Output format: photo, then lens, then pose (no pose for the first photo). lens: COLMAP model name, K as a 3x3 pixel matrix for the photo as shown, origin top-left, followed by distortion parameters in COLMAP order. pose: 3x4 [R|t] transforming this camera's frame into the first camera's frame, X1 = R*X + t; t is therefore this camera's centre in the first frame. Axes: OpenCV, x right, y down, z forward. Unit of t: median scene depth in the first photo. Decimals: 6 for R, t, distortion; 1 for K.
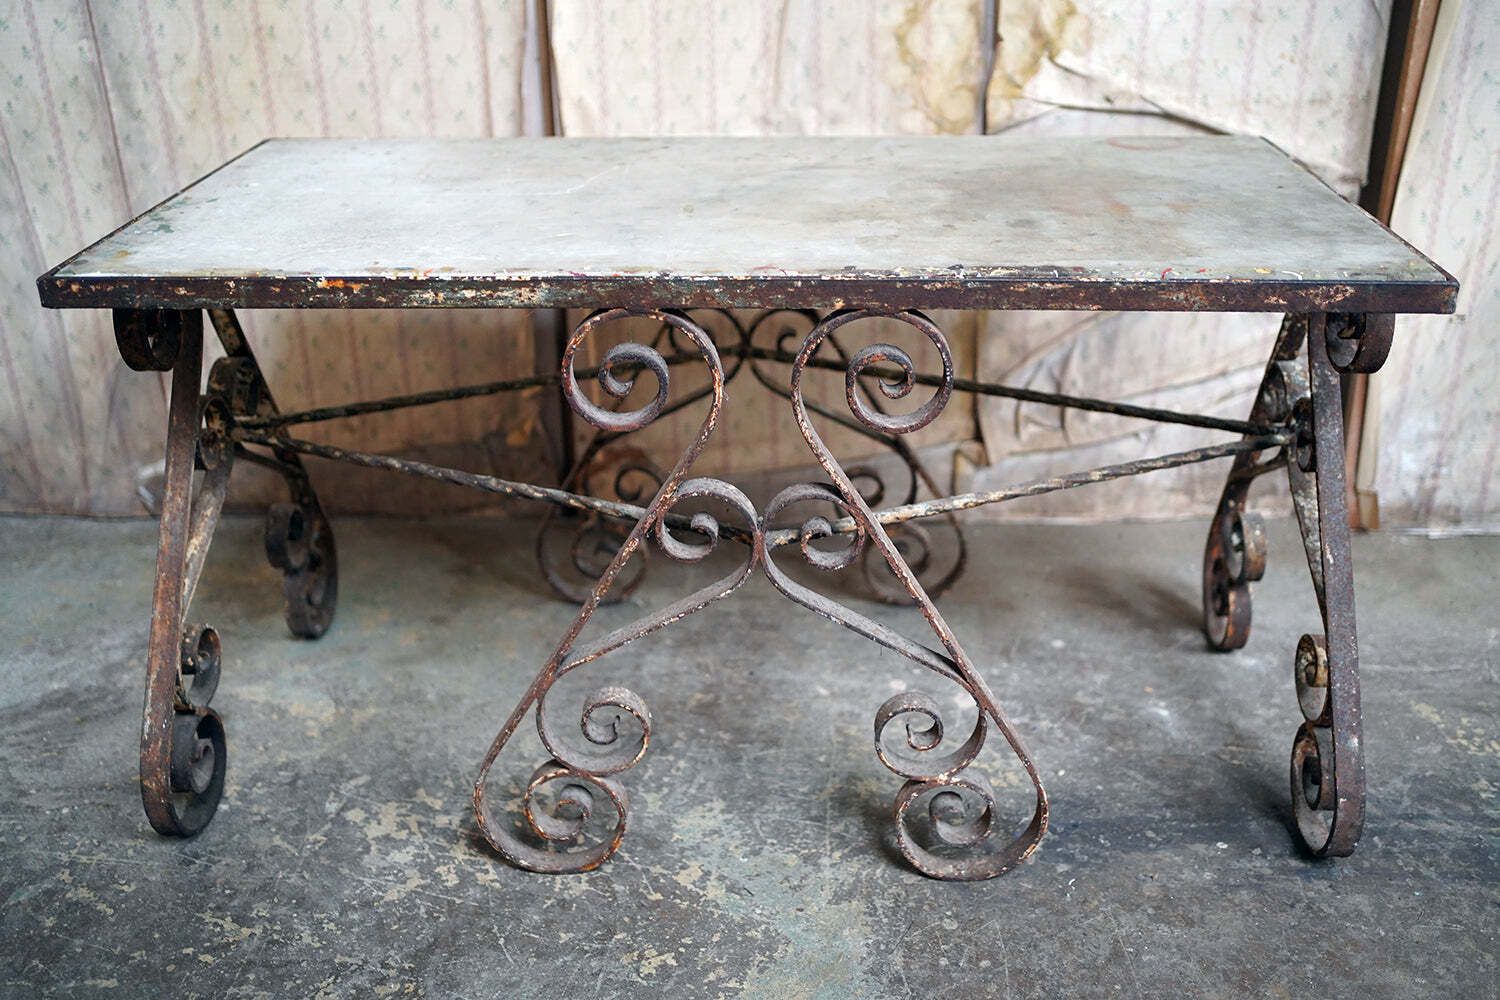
lens RADIAL K [[1522.6, 0, 756.9], [0, 1522.6, 482.0], [0, 0, 1]] dist [0.030409, 0.000000]
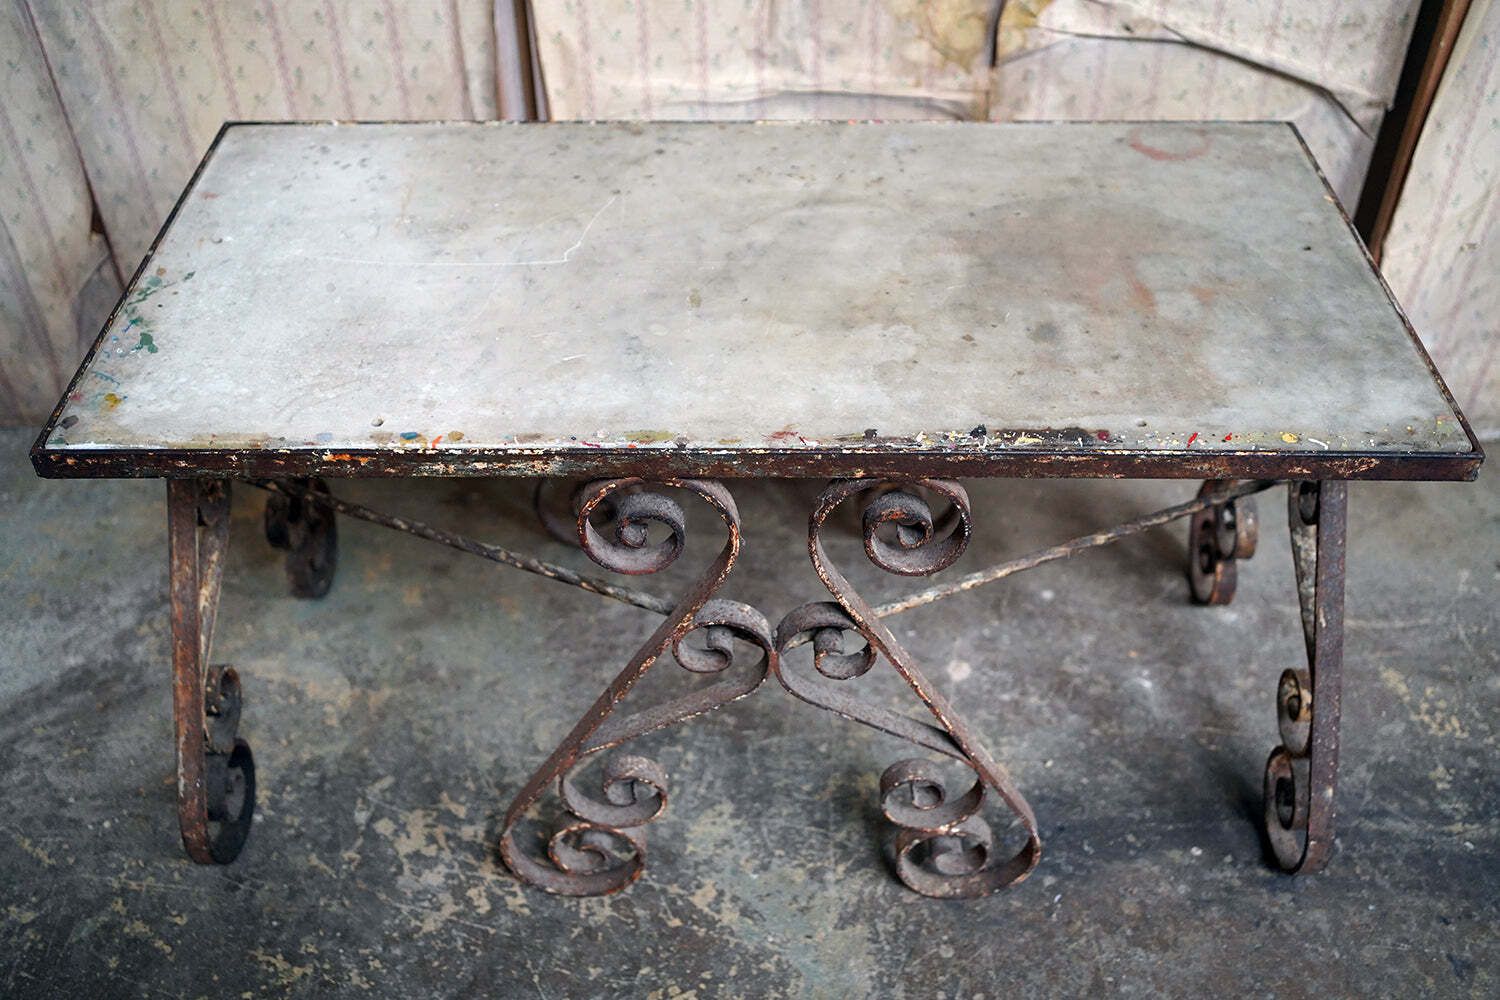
lens RADIAL K [[1522.6, 0, 757.5], [0, 1522.6, 499.0], [0, 0, 1]] dist [0.030409, 0.000000]
pose [[0.999543, -0.013875, 0.026869, -0.029042], [0.005721, 0.959238, 0.282541, -0.285846], [-0.029694, -0.282258, 0.958879, 0.040825]]
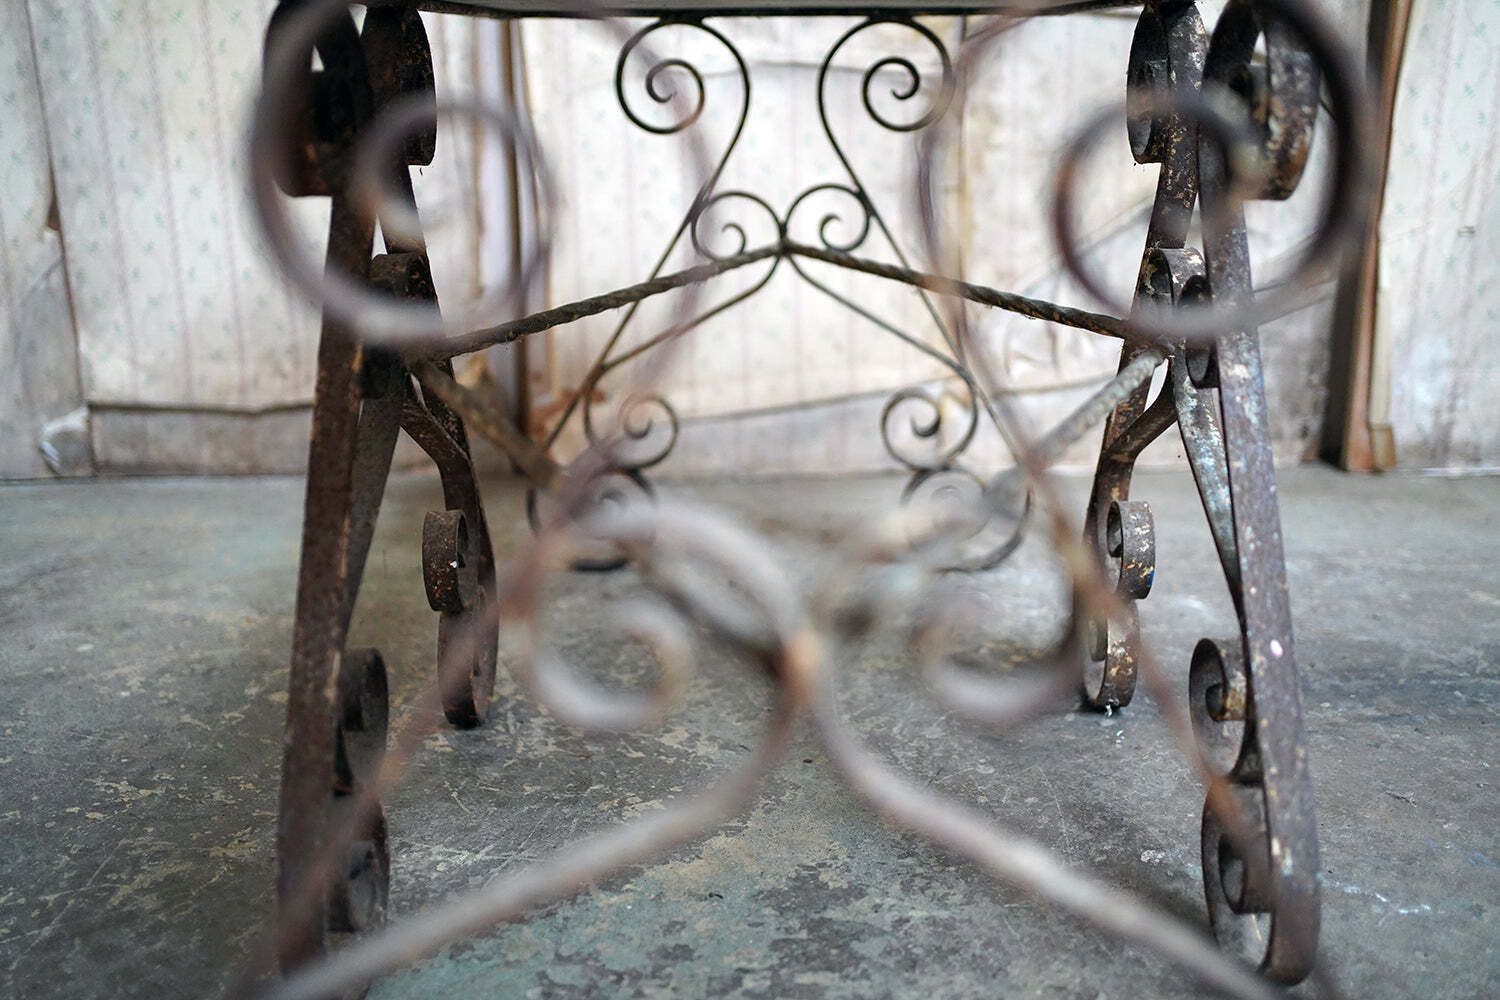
lens RADIAL K [[1522.6, 0, 746.7], [0, 1522.6, 493.5], [0, 0, 1]] dist [0.030409, 0.000000]
pose [[0.999163, -0.009996, 0.039668, -0.033254], [0.015245, 0.990822, -0.134311, 0.215780], [-0.037961, 0.134803, 0.990145, 0.122928]]
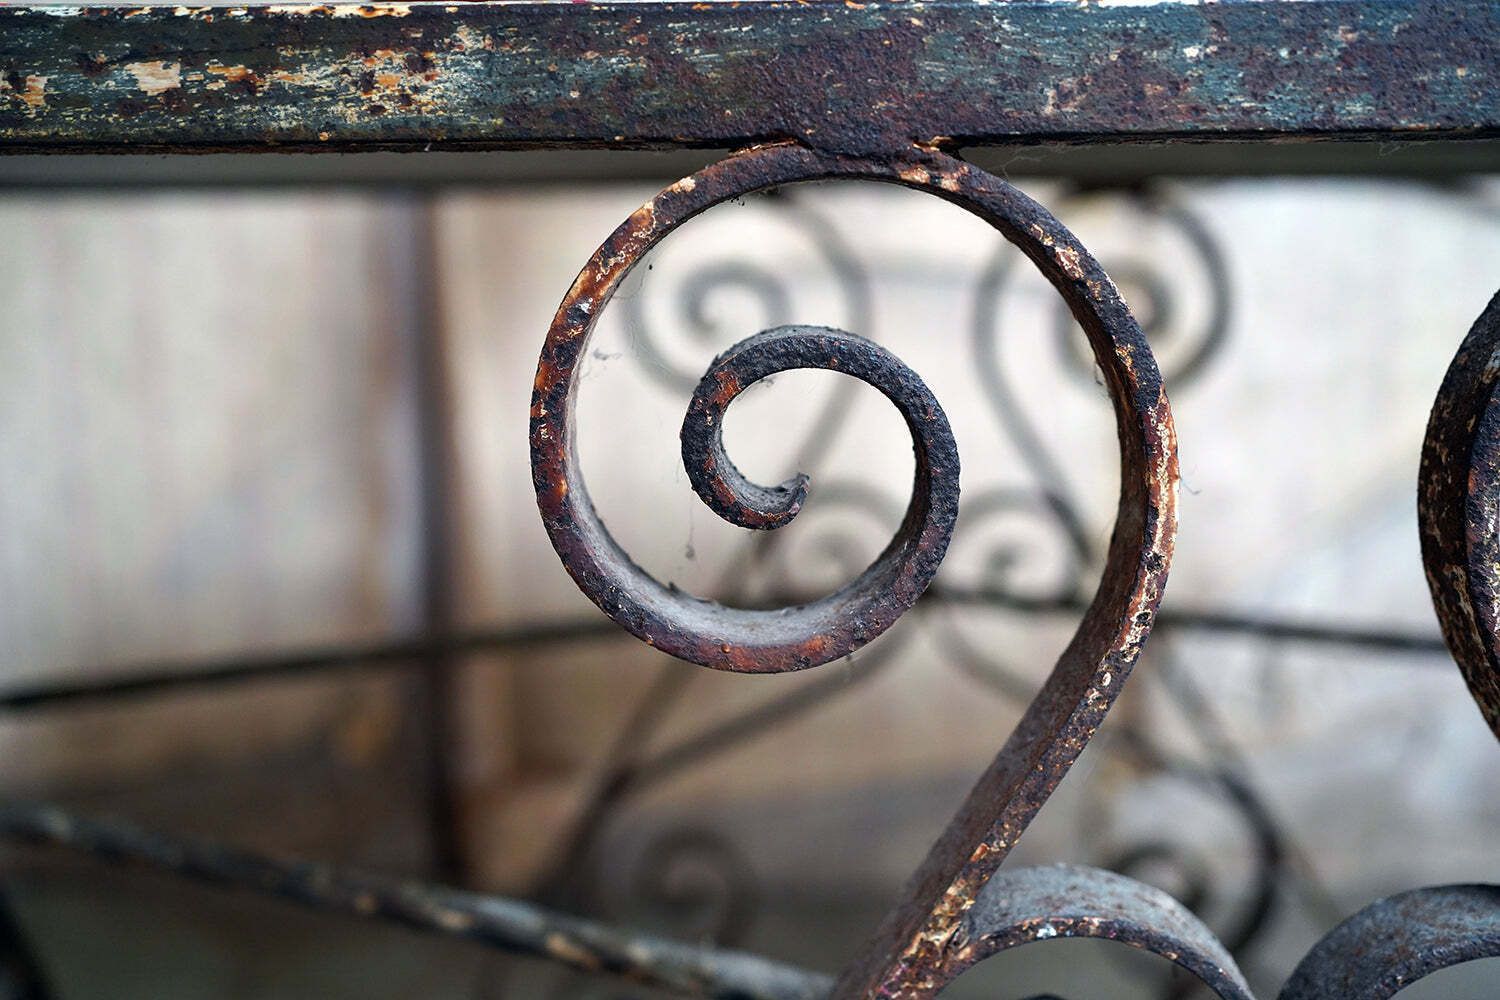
lens RADIAL K [[1522.6, 0, 753.5], [0, 1522.6, 501.7], [0, 0, 1]] dist [0.030409, 0.000000]
pose [[0.999997, 0.000635, 0.002157, -0.071691], [-0.000108, 0.971823, -0.235710, -0.001022], [-0.002246, 0.235709, 0.971821, 0.590646]]
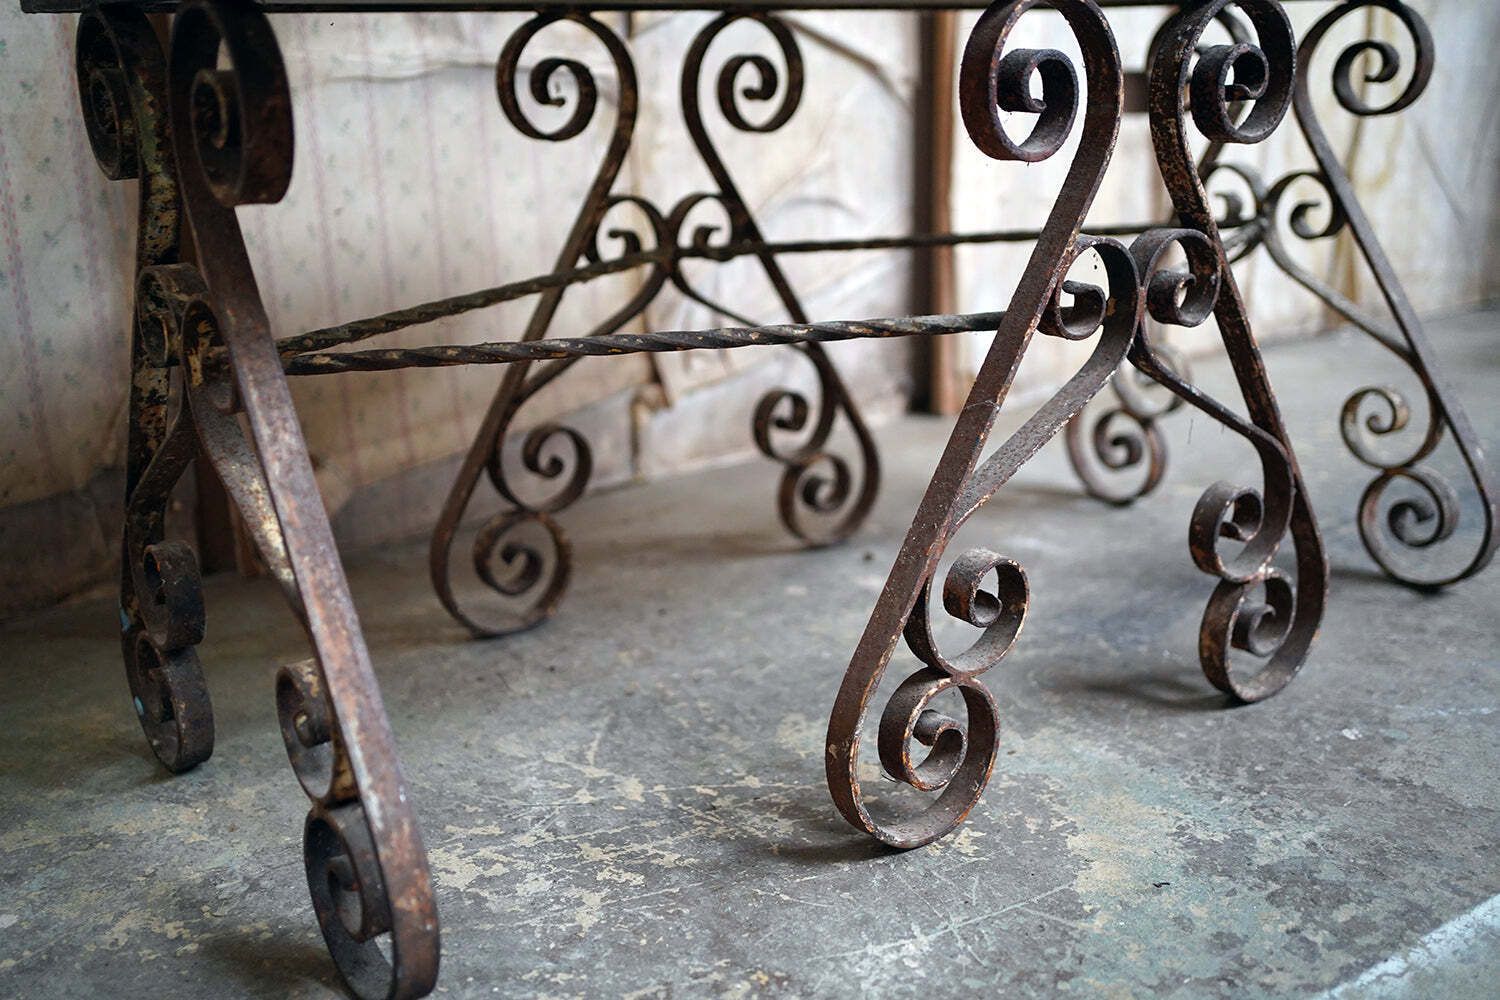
lens RADIAL K [[1522.6, 0, 752.2], [0, 1522.6, 499.3], [0, 0, 1]] dist [0.030409, 0.000000]
pose [[0.764444, -0.191127, 0.615708, -0.506901], [0.273138, 0.961111, -0.040772, 0.122642], [-0.583970, 0.199341, 0.786919, 0.338935]]
